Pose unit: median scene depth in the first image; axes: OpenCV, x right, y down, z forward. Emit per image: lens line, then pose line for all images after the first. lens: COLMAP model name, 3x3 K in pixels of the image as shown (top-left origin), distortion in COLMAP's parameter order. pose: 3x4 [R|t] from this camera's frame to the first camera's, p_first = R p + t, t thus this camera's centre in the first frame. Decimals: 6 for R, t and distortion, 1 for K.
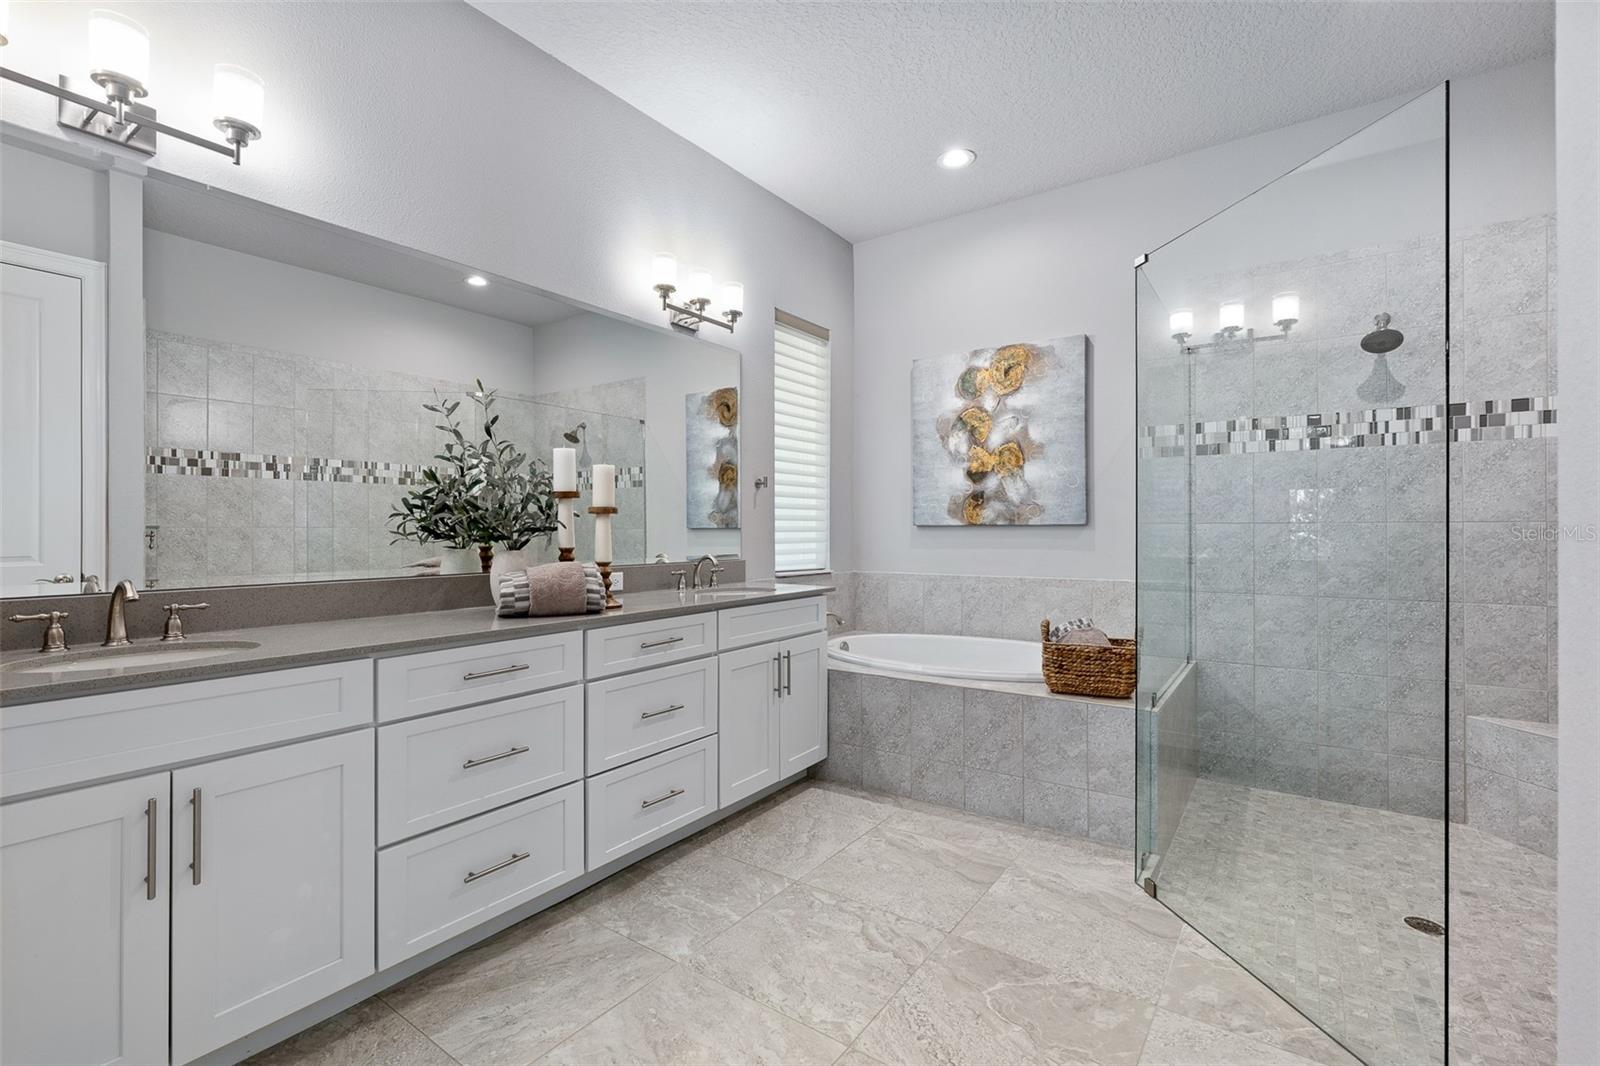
lens RADIAL K [[721.5, 0, 803.2], [0, 721.5, 528.9], [0, 0, 1]] dist [-0.002369, 0.001527]
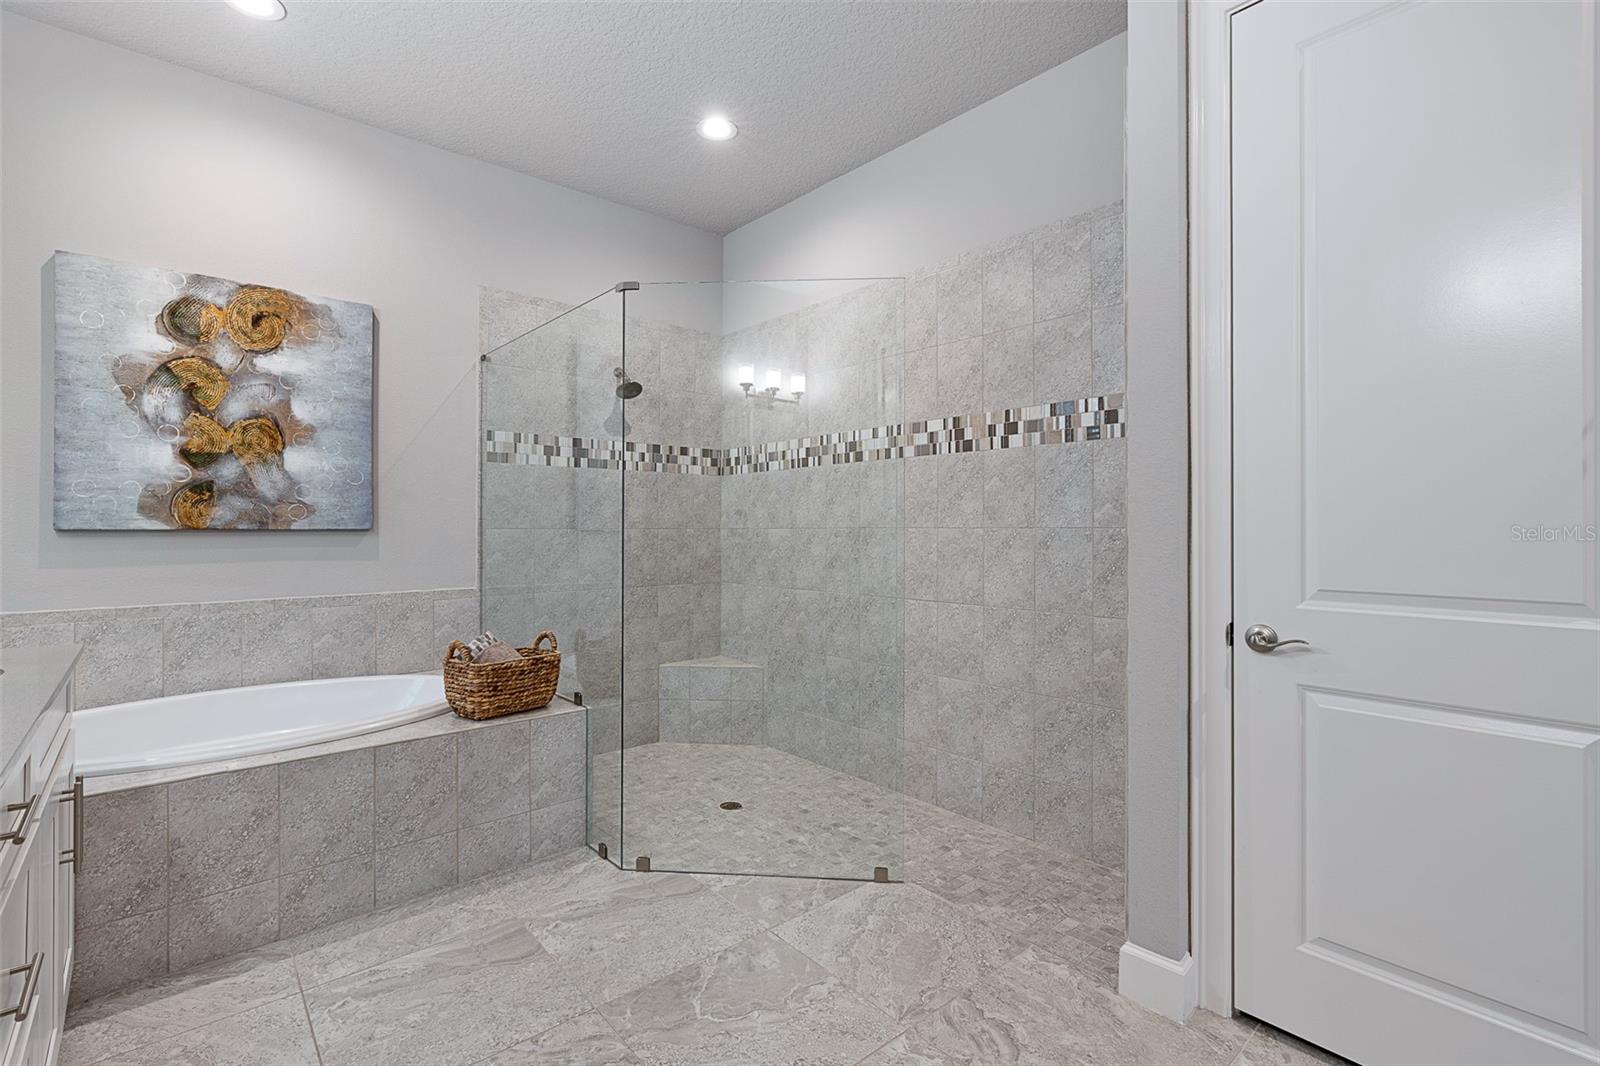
lens RADIAL K [[721.5, 0, 807.3], [0, 721.5, 527.7], [0, 0, 1]] dist [-0.002369, 0.001527]
pose [[0.240398, 0.003895, 0.970667, -0.372734], [-0.000386, 0.999992, -0.003918, -0.005737], [-0.970674, 0.000567, 0.240397, 0.355625]]
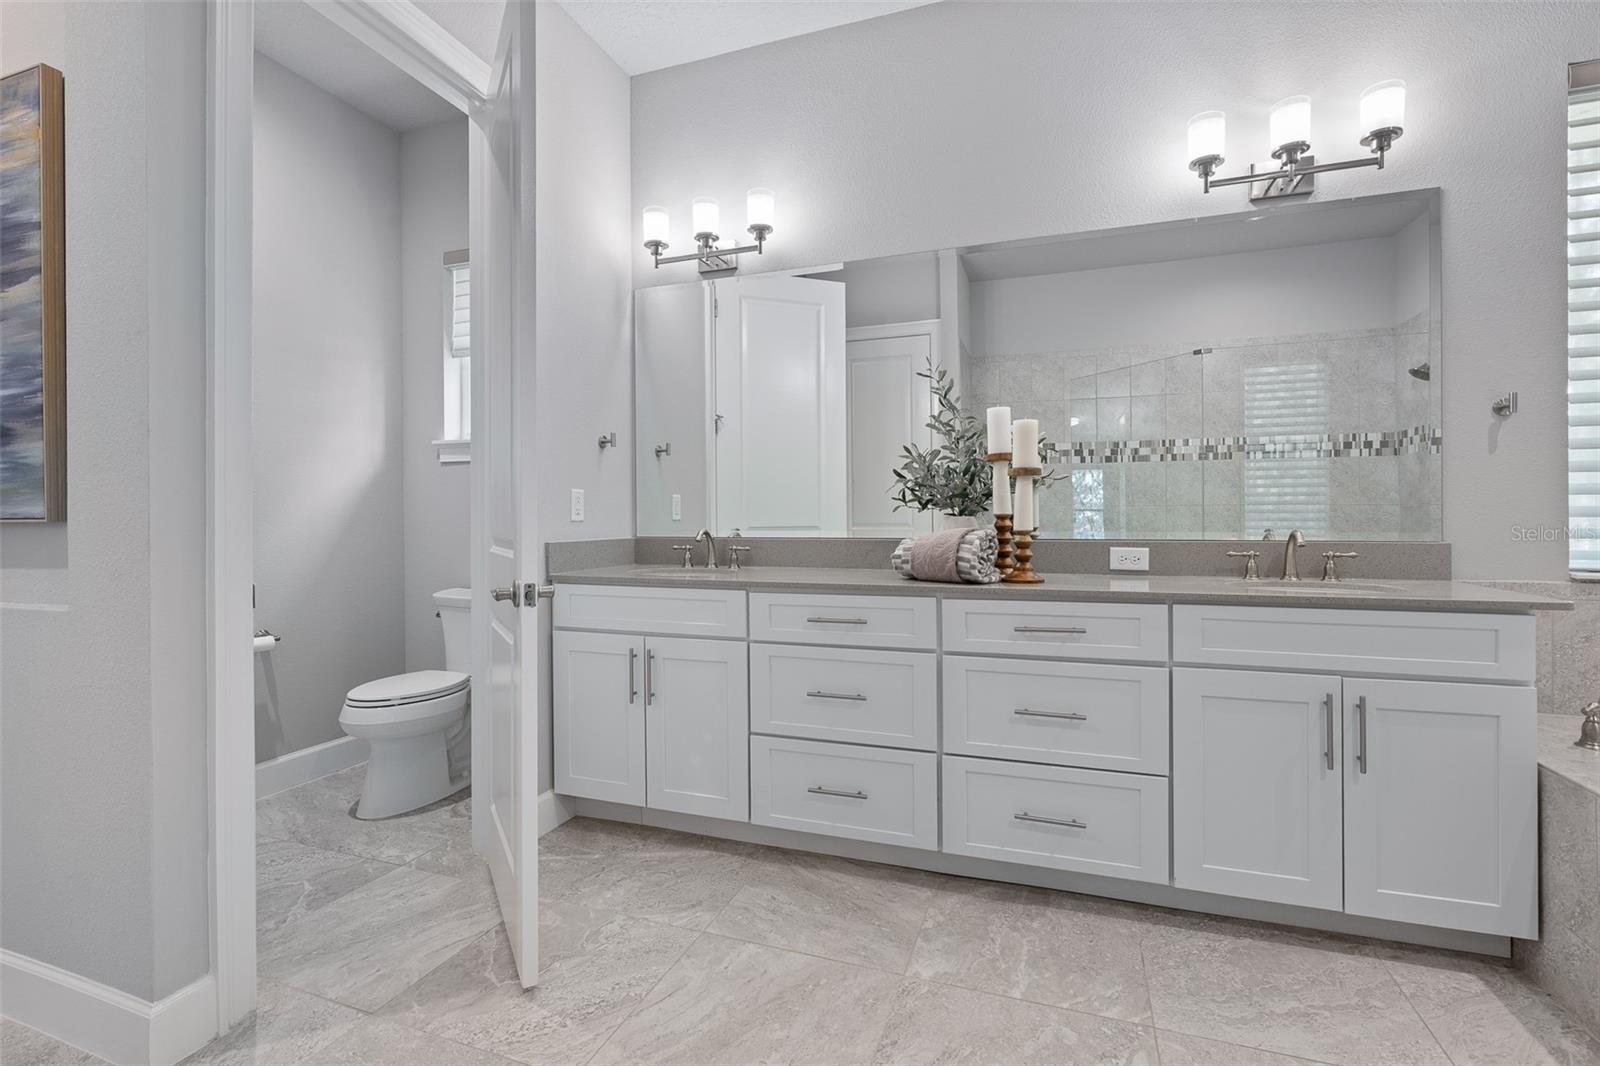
lens RADIAL K [[721.5, 0, 793.5], [0, 721.5, 527.8], [0, 0, 1]] dist [-0.002369, 0.001527]
pose [[0.260259, 0.011925, -0.965465, 0.394339], [0.005012, 0.999894, 0.013701, 0.022996], [0.965526, -0.008404, 0.260172, 0.393594]]
